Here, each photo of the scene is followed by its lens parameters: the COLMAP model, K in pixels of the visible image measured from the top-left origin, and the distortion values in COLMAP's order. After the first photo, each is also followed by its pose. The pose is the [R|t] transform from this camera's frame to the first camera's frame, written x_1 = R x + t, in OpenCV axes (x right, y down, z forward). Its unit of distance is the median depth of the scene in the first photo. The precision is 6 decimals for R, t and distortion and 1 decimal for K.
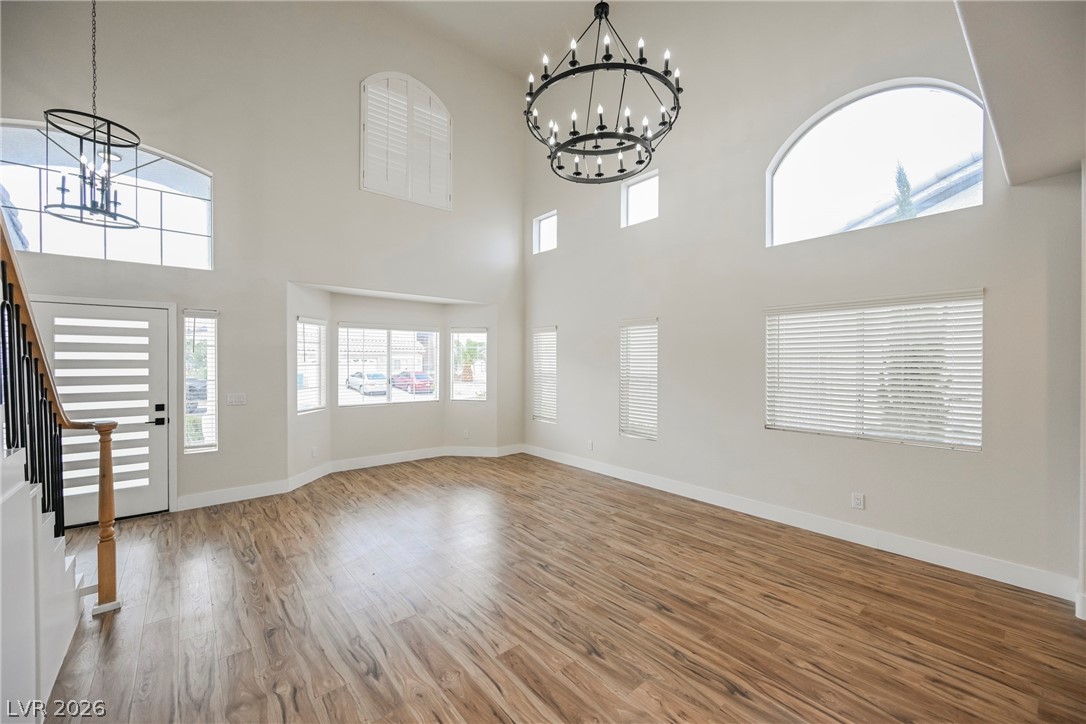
lens RADIAL K [[429.2, 0, 543.0], [0, 429.2, 362.0], [0, 0, 1]] dist [0.000870, 0.000121]
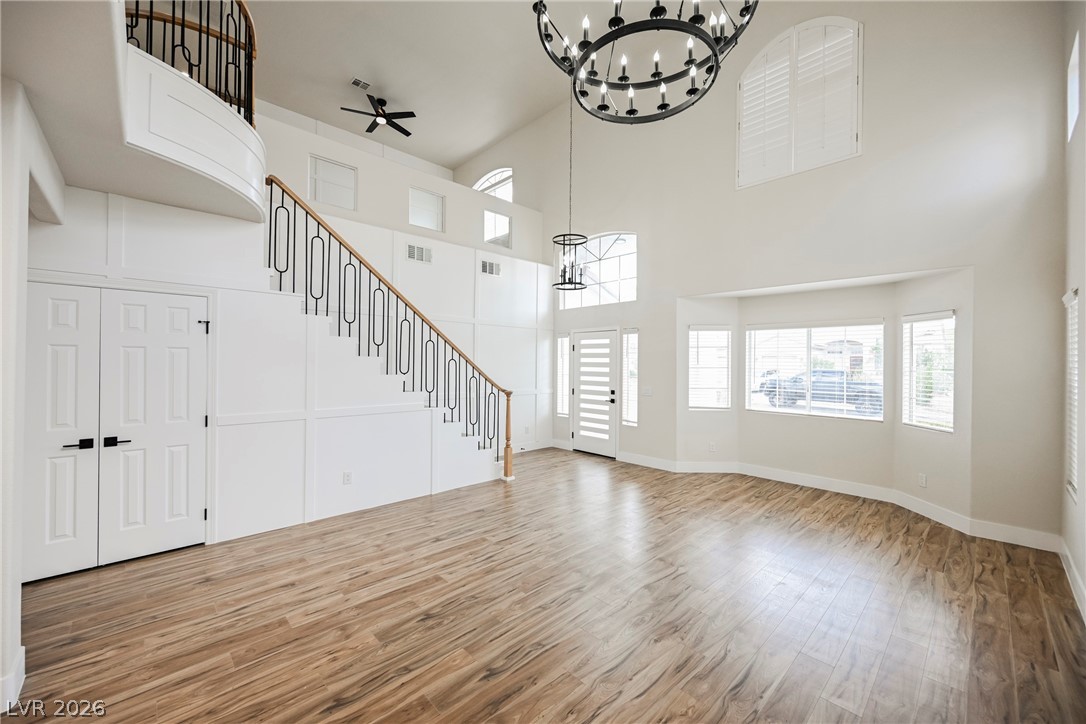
lens RADIAL K [[422.0, 0, 546.4], [0, 422.0, 363.7], [0, 0, 1]] dist [-0.000909, -0.000060]
pose [[0.068420, 0.001634, -0.997655, 0.809817], [-0.011401, 0.999935, 0.000856, 0.001651], [0.997591, 0.011316, 0.068434, 0.796949]]
